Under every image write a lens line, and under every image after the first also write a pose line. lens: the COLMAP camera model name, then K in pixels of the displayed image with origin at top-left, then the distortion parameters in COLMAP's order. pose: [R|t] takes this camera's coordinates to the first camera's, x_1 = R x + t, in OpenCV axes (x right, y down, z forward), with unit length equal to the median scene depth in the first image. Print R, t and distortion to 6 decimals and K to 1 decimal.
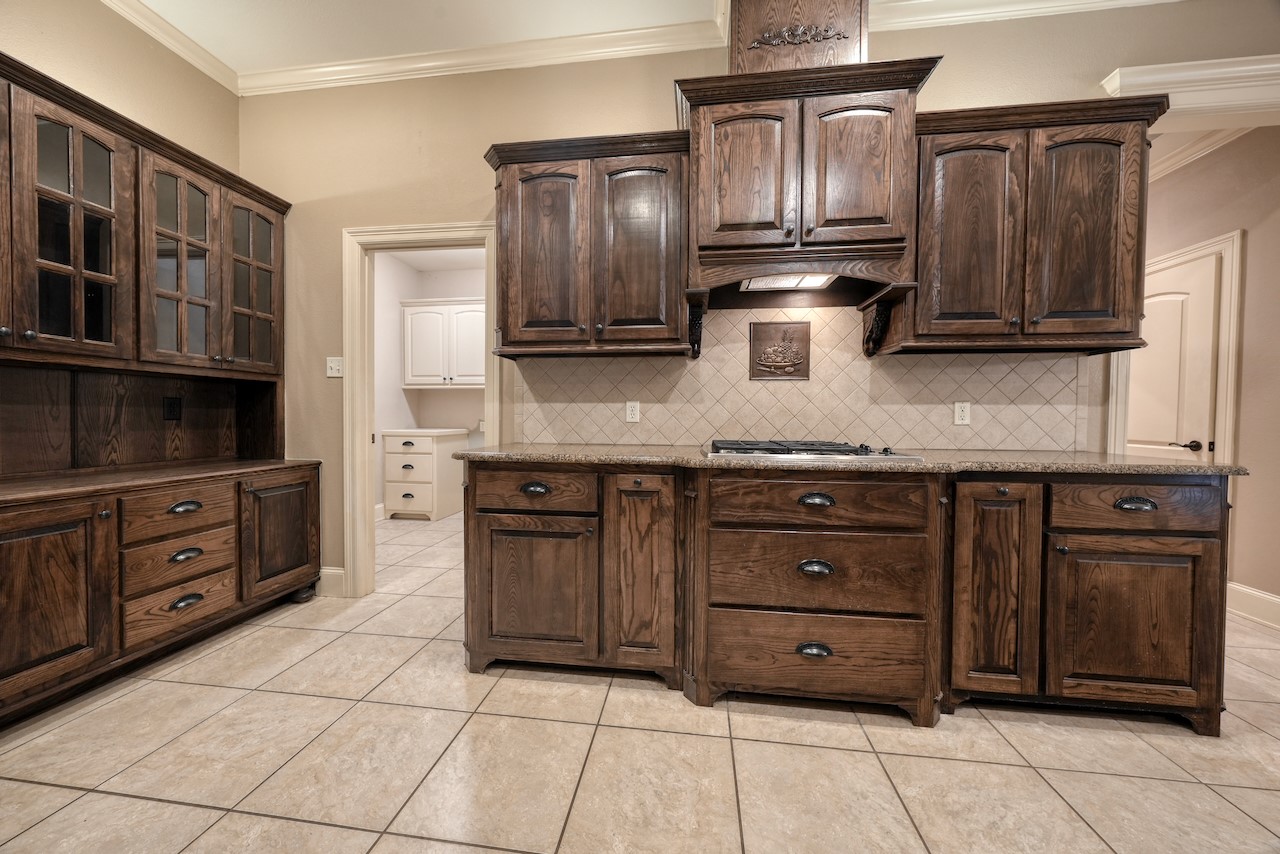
lens RADIAL K [[433.1, 0, 637.8], [0, 433.1, 425.2], [0, 0, 1]] dist [-0.006340, 0.001469]
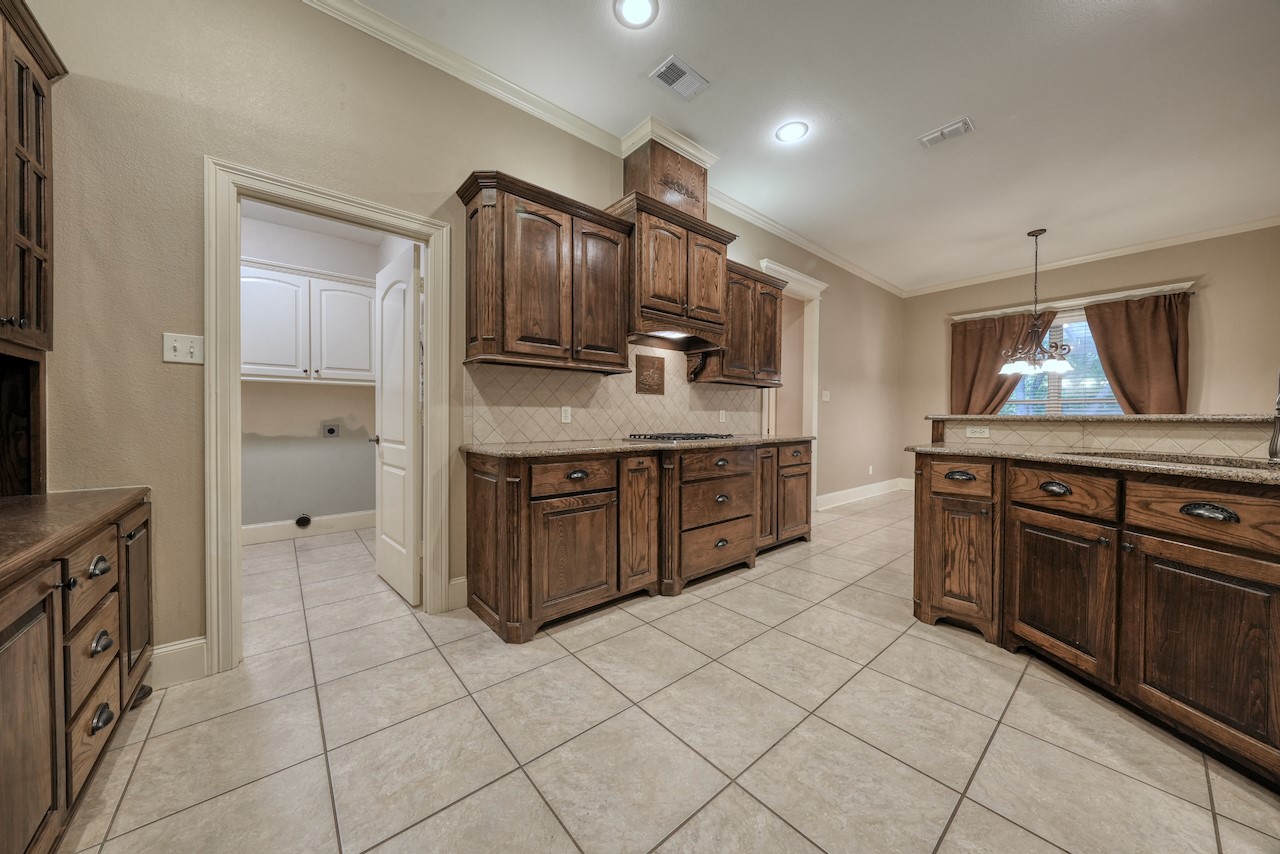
lens RADIAL K [[433.1, 0, 643.6], [0, 433.1, 425.8], [0, 0, 1]] dist [-0.006340, 0.001469]
pose [[0.669663, -0.016508, 0.742481, -1.034295], [0.015304, 0.999847, 0.008427, -0.007178], [-0.742507, 0.005720, 0.669814, -0.005553]]
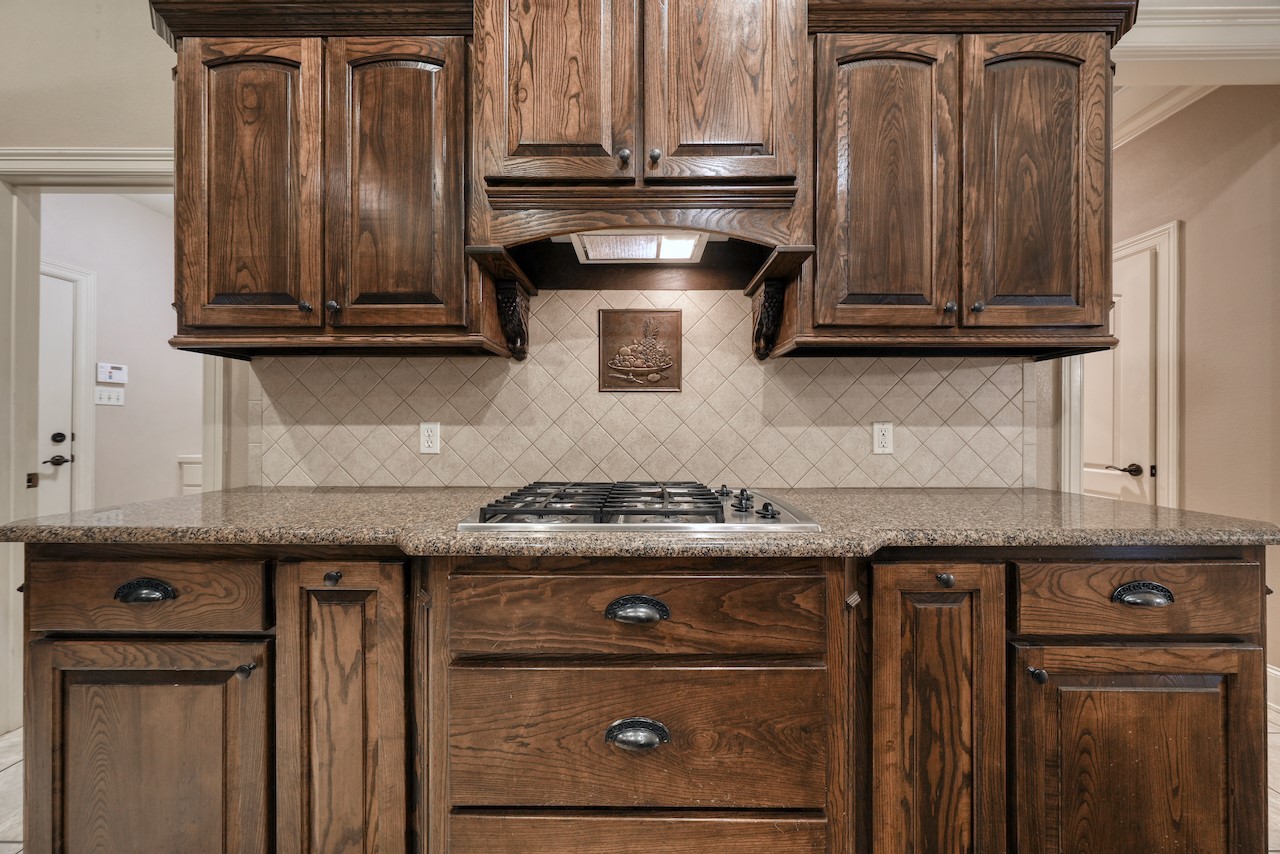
lens RADIAL K [[433.1, 0, 638.2], [0, 433.1, 425.7], [0, 0, 1]] dist [-0.006340, 0.001469]
pose [[0.992754, -0.004935, 0.120067, 0.299602], [0.007920, 0.999671, -0.024396, -0.040597], [-0.119907, 0.025170, 0.992466, 0.384107]]
